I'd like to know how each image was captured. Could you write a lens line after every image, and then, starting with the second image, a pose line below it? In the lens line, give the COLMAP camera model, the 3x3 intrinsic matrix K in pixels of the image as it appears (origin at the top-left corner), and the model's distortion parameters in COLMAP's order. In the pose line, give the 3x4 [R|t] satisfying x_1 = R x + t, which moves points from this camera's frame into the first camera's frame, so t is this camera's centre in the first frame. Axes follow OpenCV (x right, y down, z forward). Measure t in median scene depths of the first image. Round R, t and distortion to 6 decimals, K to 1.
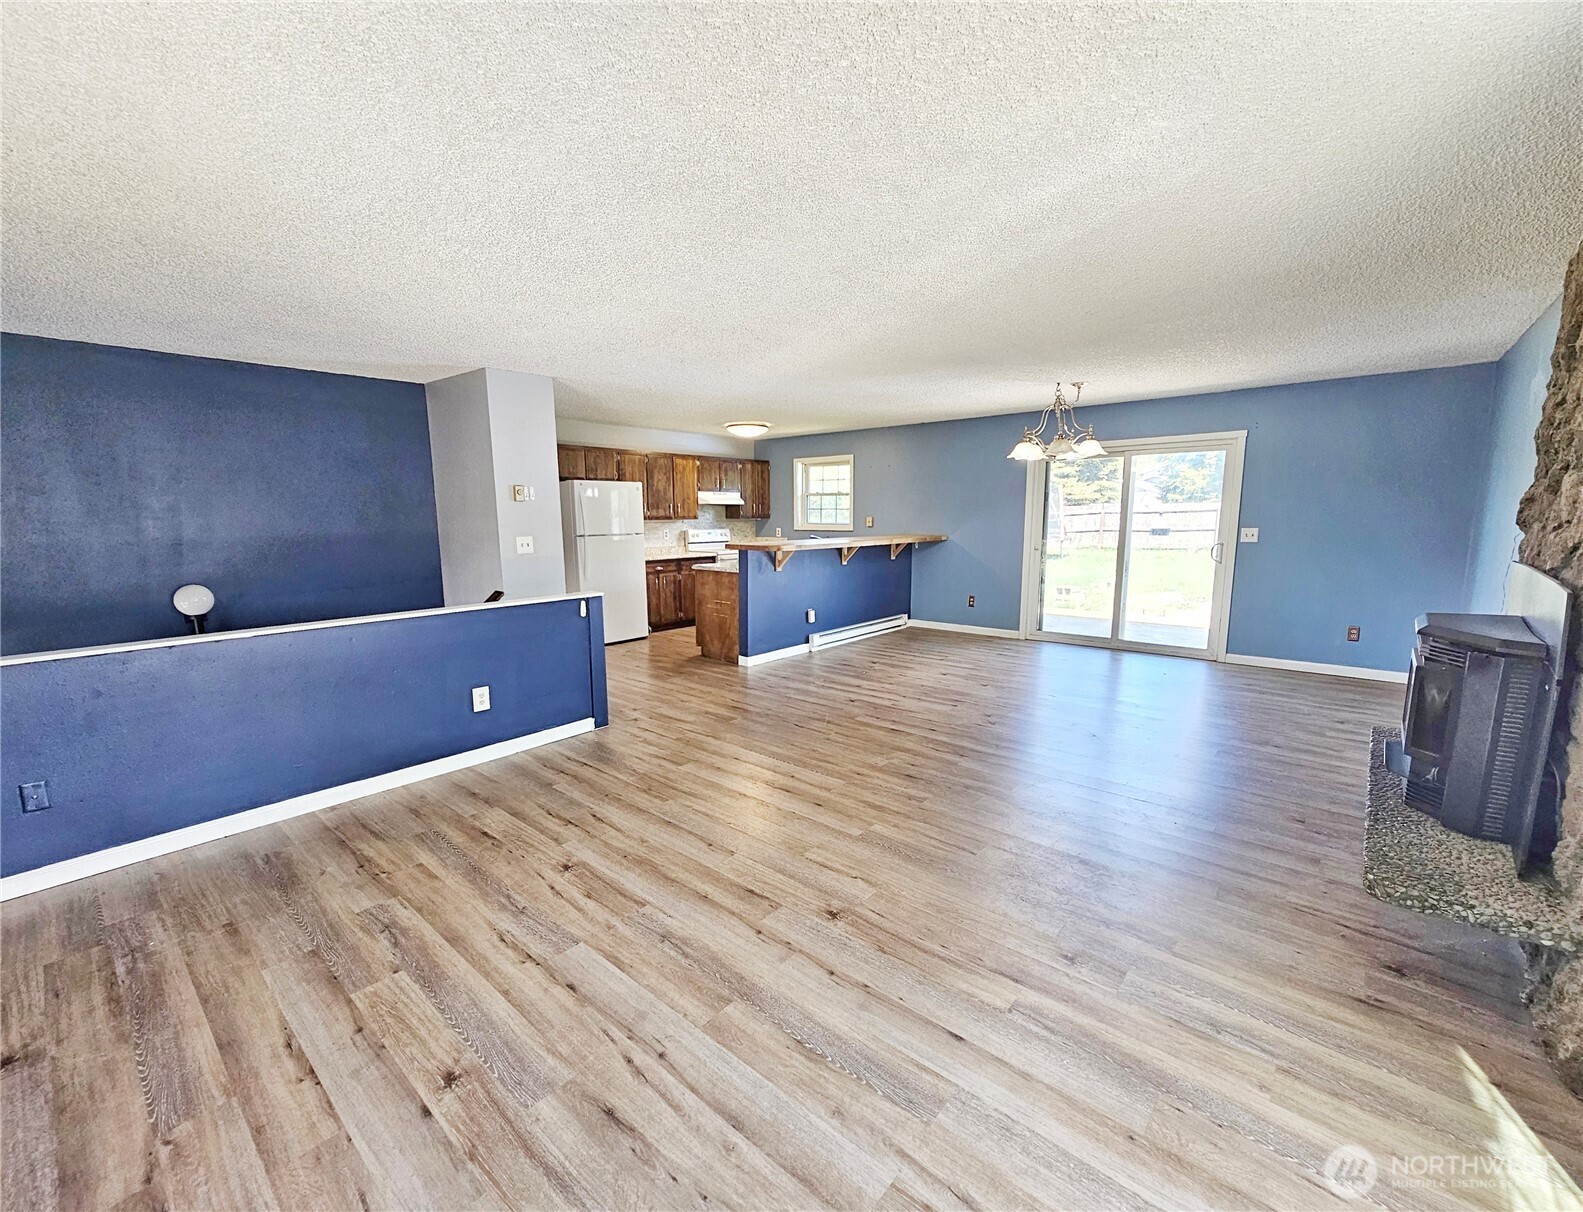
lens RADIAL K [[661.4, 0, 777.8], [0, 661.4, 607.8], [0, 0, 1]] dist [-0.000641, -0.000056]
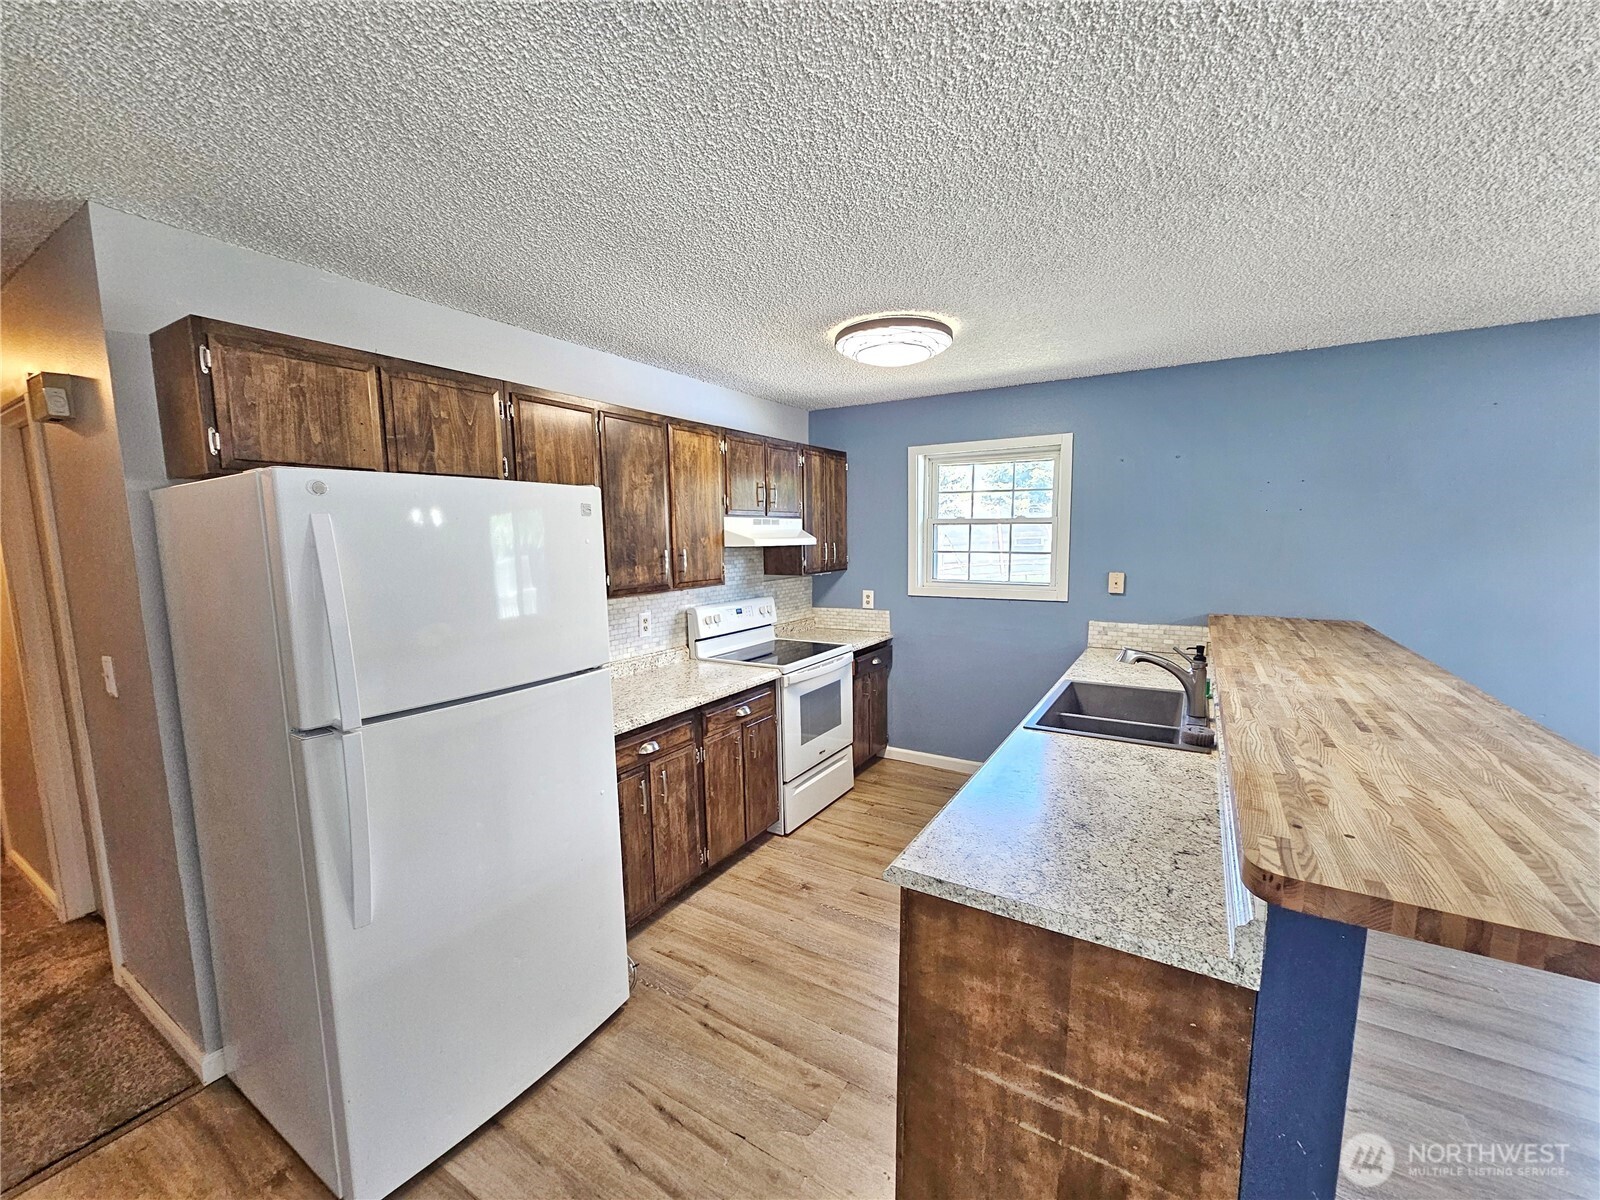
lens RADIAL K [[653.8, 0, 804.0], [0, 653.8, 612.2], [0, 0, 1]] dist [-0.000665, 0.000594]
pose [[0.984725, -0.028172, 0.171824, -0.147615], [0.032385, 0.999238, -0.021765, -0.110889], [-0.171080, 0.026997, 0.984887, 0.619793]]
